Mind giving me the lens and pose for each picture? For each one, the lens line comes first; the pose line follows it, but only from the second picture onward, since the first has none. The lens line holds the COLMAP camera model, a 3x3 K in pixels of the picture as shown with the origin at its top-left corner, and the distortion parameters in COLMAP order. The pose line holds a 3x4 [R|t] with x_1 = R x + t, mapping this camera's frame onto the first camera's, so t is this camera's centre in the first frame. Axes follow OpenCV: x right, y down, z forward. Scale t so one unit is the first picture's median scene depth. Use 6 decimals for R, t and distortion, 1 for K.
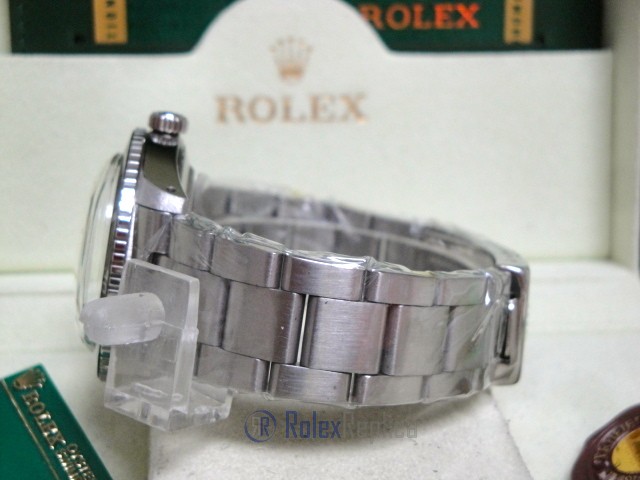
lens RADIAL K [[1217.2, 0, 320.0], [0, 1217.2, 240.0], [0, 0, 1]] dist [0.191452, 0.405755]
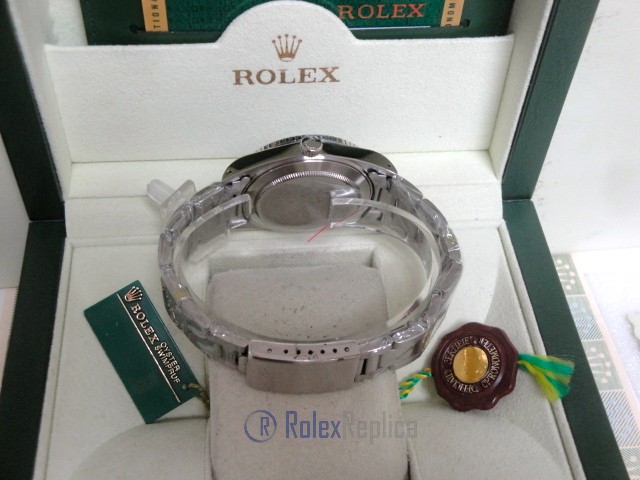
lens RADIAL K [[849.9, 0, 322.7], [0, 849.9, 244.3], [0, 0, 1]] dist [0.064829, 0.032469]
pose [[0.998419, 0.024986, 0.050354, -0.025981], [-0.052126, 0.746834, 0.662964, -0.629082], [-0.021041, -0.664541, 0.746956, 0.119511]]
